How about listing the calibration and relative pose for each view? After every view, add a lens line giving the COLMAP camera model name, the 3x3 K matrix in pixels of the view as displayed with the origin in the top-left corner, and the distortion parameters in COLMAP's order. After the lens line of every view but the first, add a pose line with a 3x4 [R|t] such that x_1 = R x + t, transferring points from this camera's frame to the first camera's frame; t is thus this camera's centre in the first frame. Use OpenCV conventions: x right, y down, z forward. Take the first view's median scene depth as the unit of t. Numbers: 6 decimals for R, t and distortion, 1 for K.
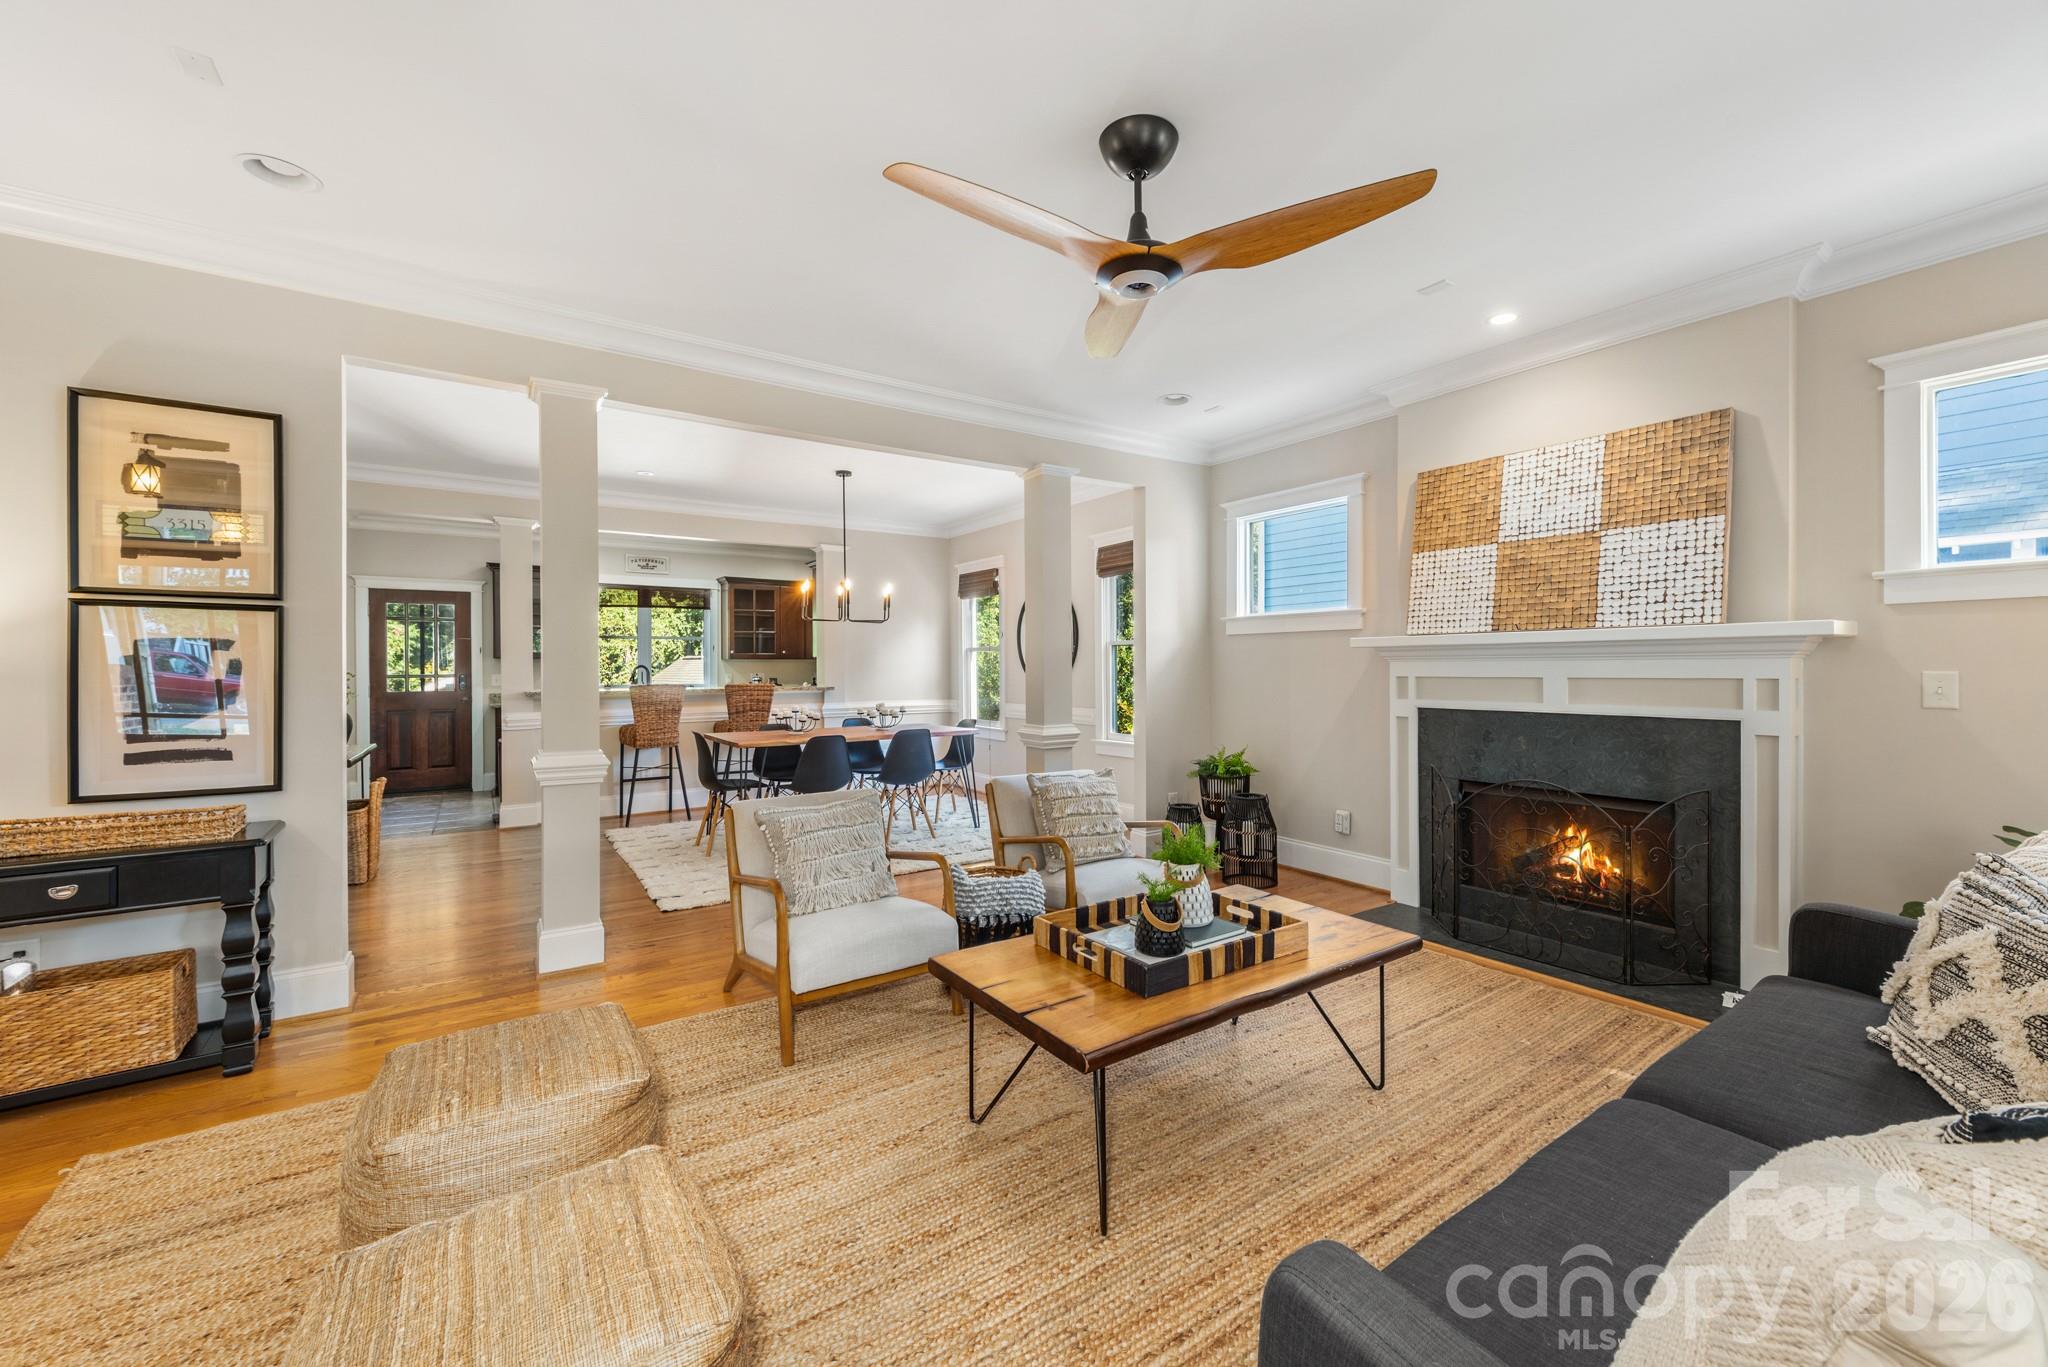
lens RADIAL K [[810.1, 0, 1034.0], [0, 810.1, 667.0], [0, 0, 1]] dist [0.000270, -0.000317]
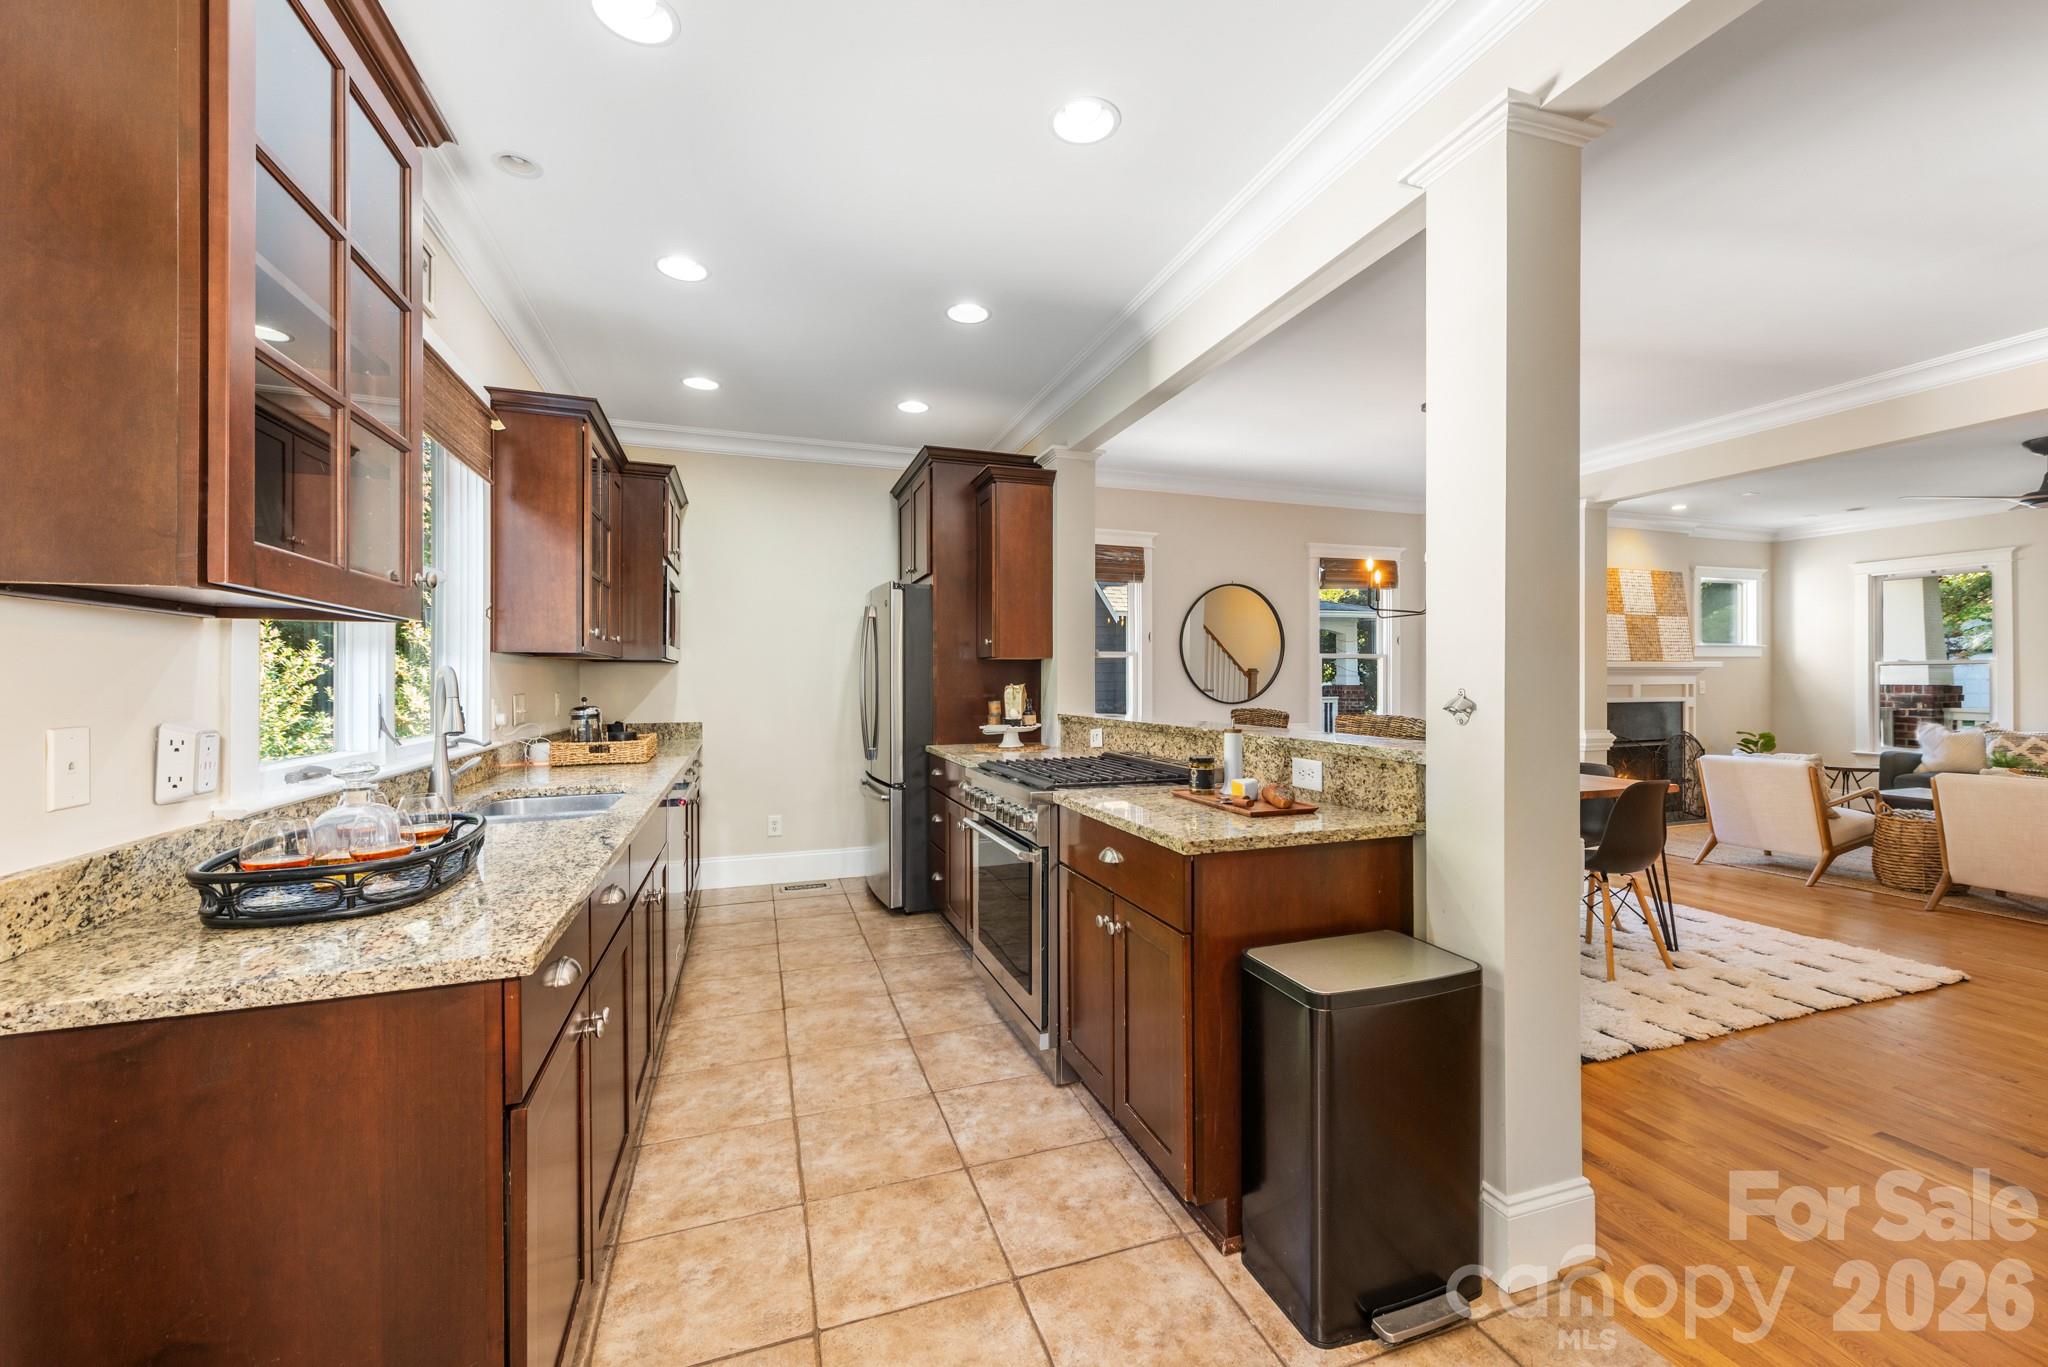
lens RADIAL K [[797.5, 0, 1031.4], [0, 797.5, 682.0], [0, 0, 1]] dist [0.001202, -0.002085]
pose [[0.269737, 0.003407, 0.962928, -1.859704], [-0.002181, 0.999993, -0.002928, 0.016997], [-0.962931, -0.001311, 0.269743, 2.124893]]
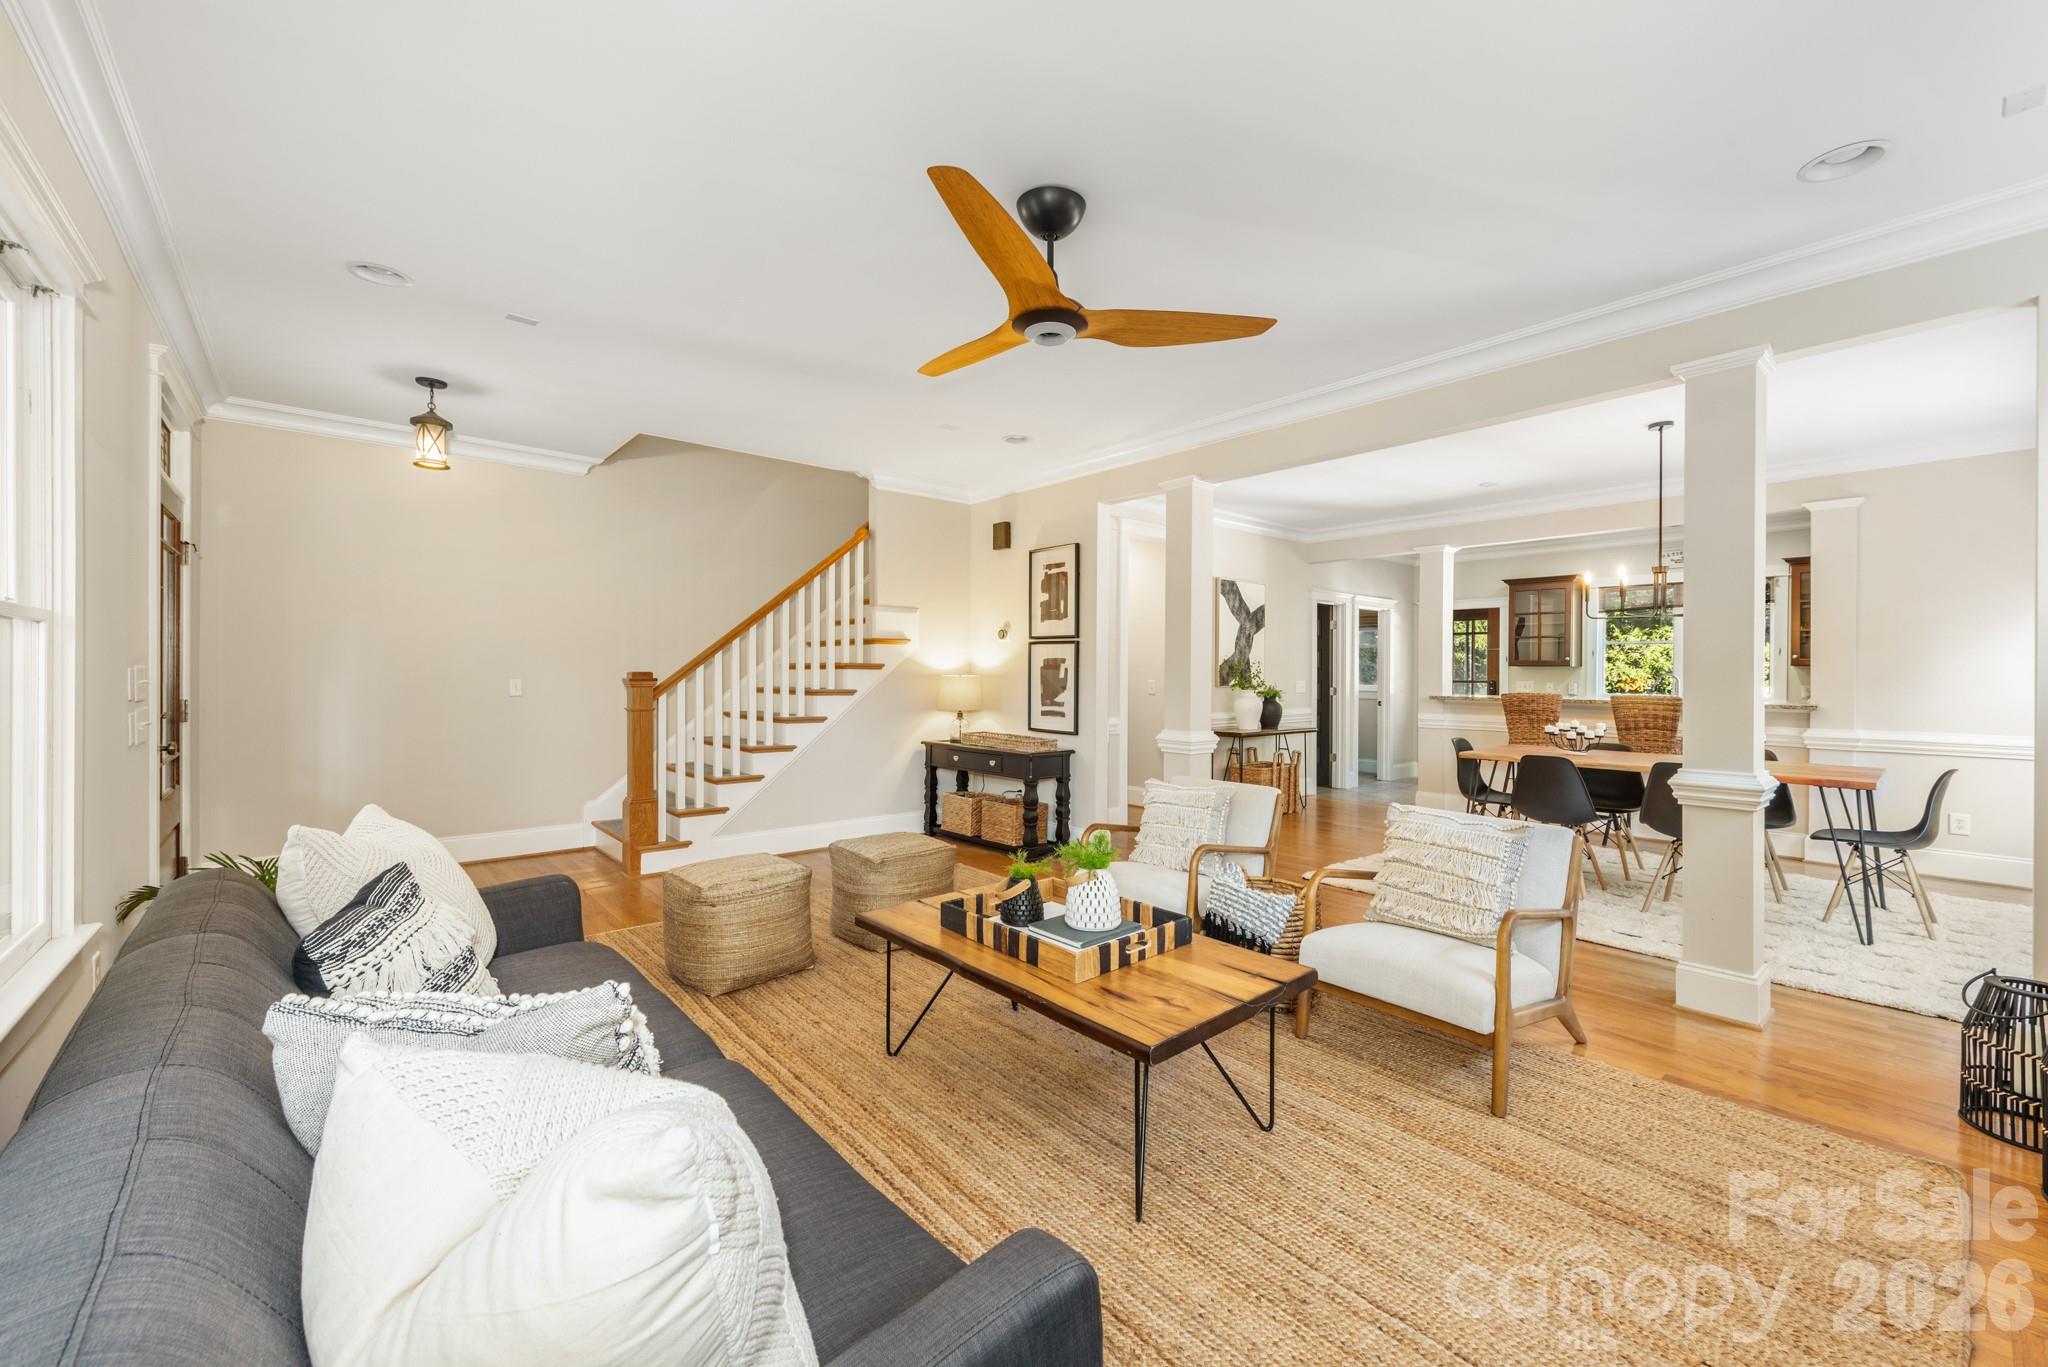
lens RADIAL K [[797.5, 0, 1031.4], [0, 797.5, 682.0], [0, 0, 1]] dist [0.001202, -0.002085]
pose [[0.113700, 0.016539, -0.993377, 0.845379], [-0.007079, 0.999850, 0.015837, -0.004921], [0.993490, 0.005232, 0.113800, 0.585626]]
